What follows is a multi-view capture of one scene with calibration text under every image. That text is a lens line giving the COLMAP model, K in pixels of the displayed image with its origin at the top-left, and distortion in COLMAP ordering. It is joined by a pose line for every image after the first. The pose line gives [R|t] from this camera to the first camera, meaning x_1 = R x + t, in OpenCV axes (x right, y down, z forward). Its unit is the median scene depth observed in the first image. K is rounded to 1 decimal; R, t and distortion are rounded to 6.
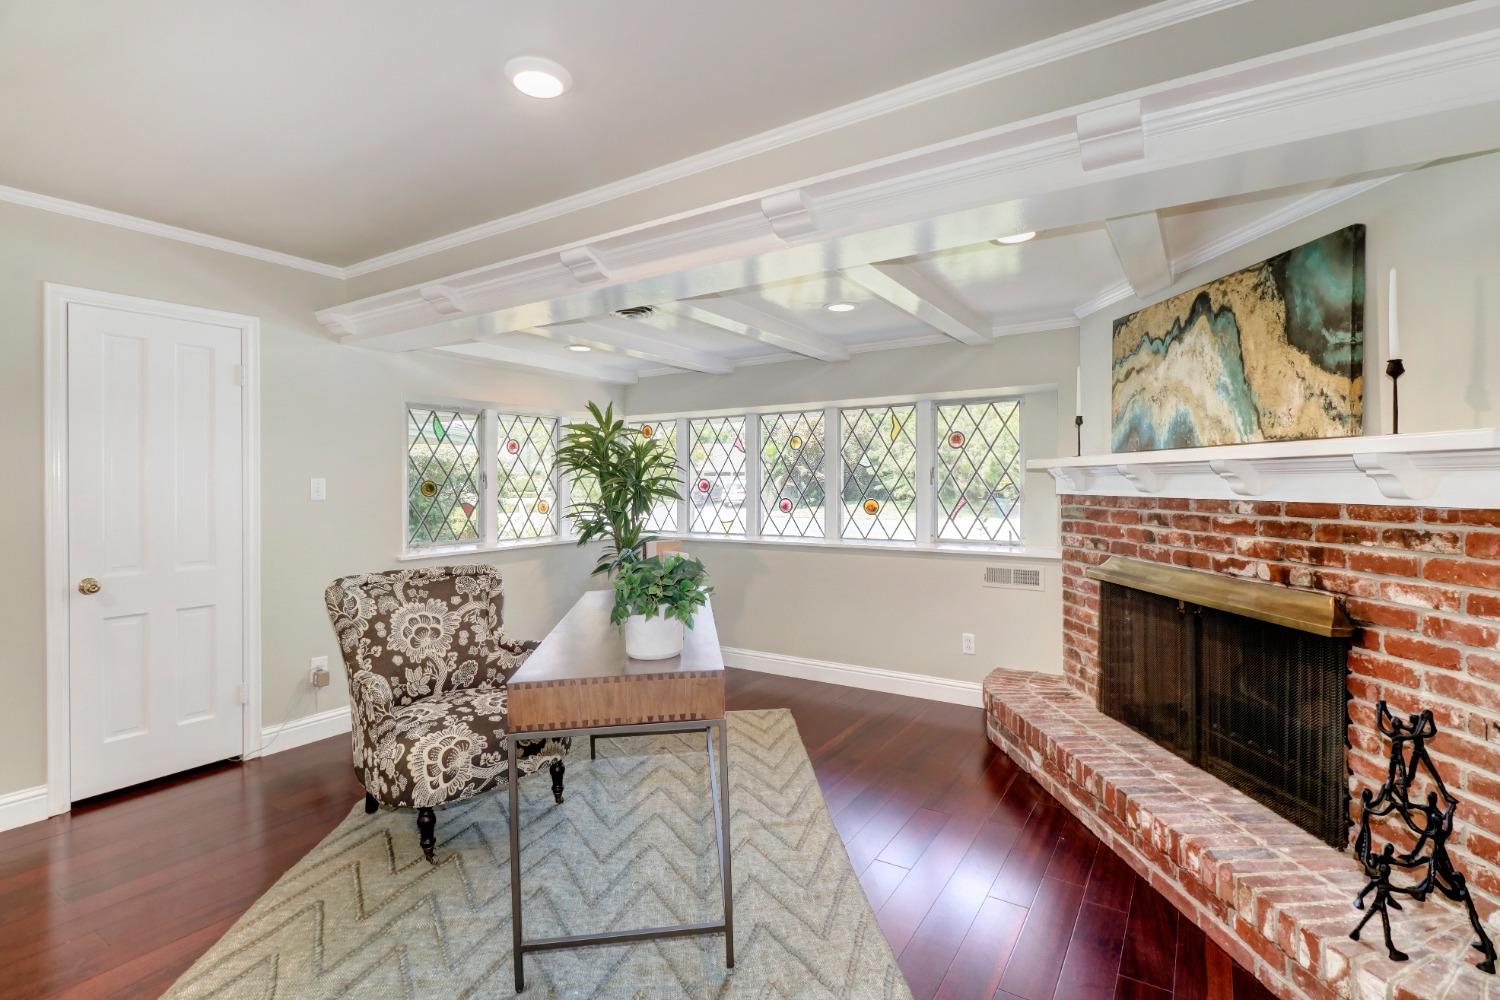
lens RADIAL K [[709.5, 0, 759.2], [0, 709.5, 481.6], [0, 0, 1]] dist [0.021039, -0.014200]
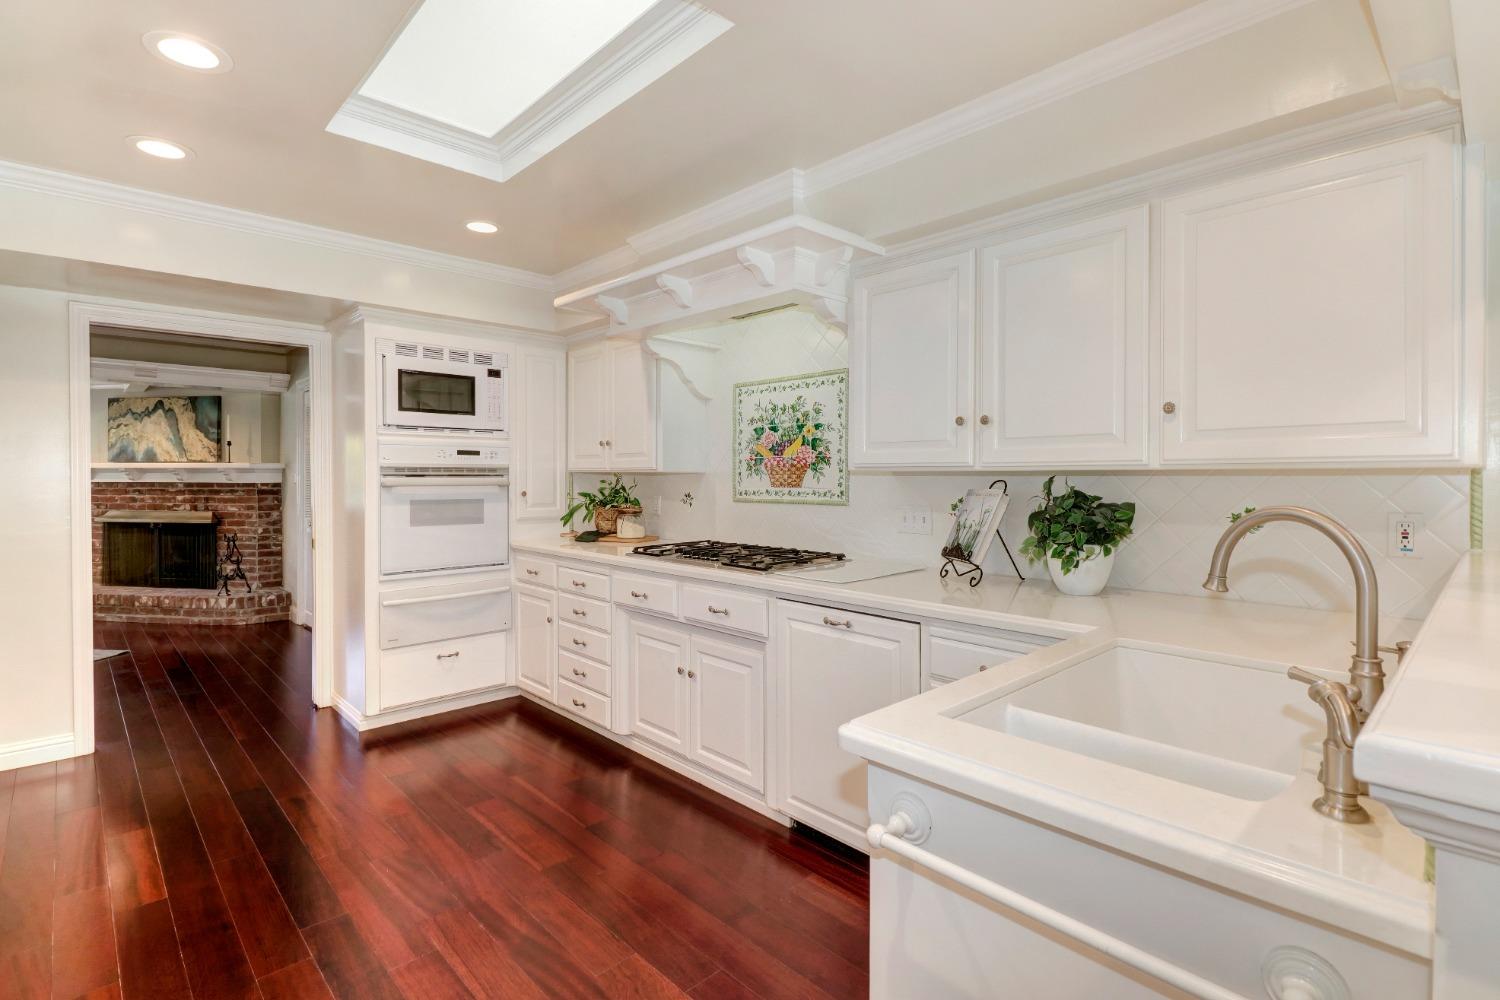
lens RADIAL K [[709.5, 0, 759.2], [0, 709.5, 481.6], [0, 0, 1]] dist [0.021039, -0.014200]
pose [[0.235327, -0.006253, 0.971896, -1.453692], [-0.002953, 0.999970, 0.007149, -0.003261], [-0.971912, -0.004552, 0.235301, -1.793389]]
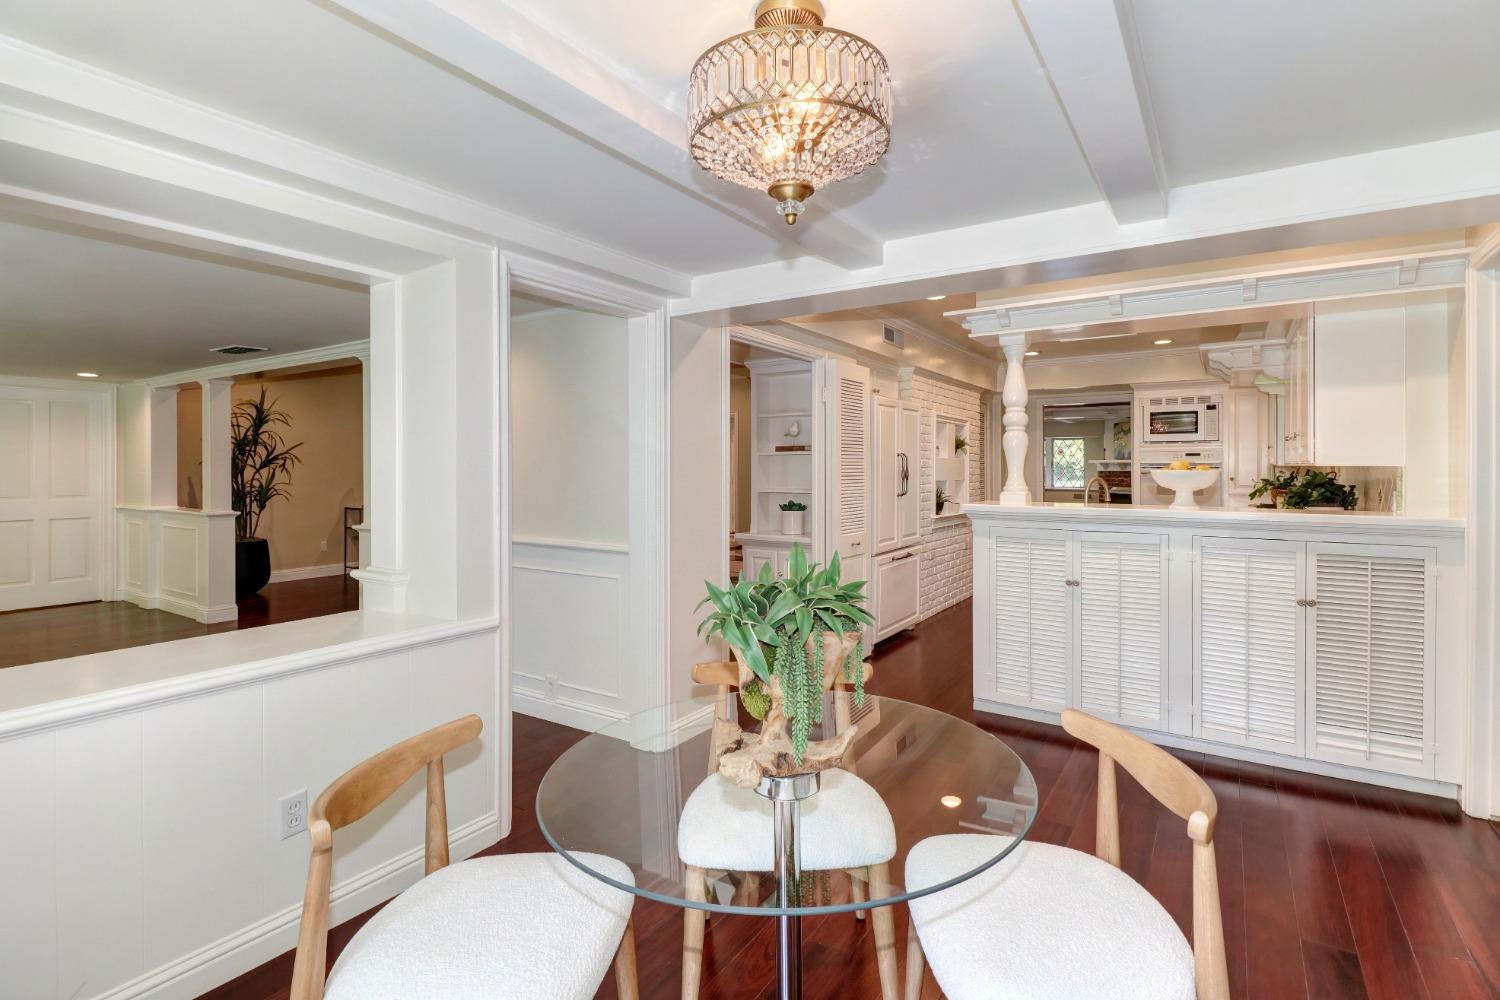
lens RADIAL K [[709.5, 0, 759.2], [0, 709.5, 481.6], [0, 0, 1]] dist [0.021039, -0.014200]
pose [[0.999803, 0.002549, -0.019668, -1.707487], [-0.002084, 0.999719, 0.023621, -0.012573], [0.019722, -0.023575, 0.999528, -3.671007]]
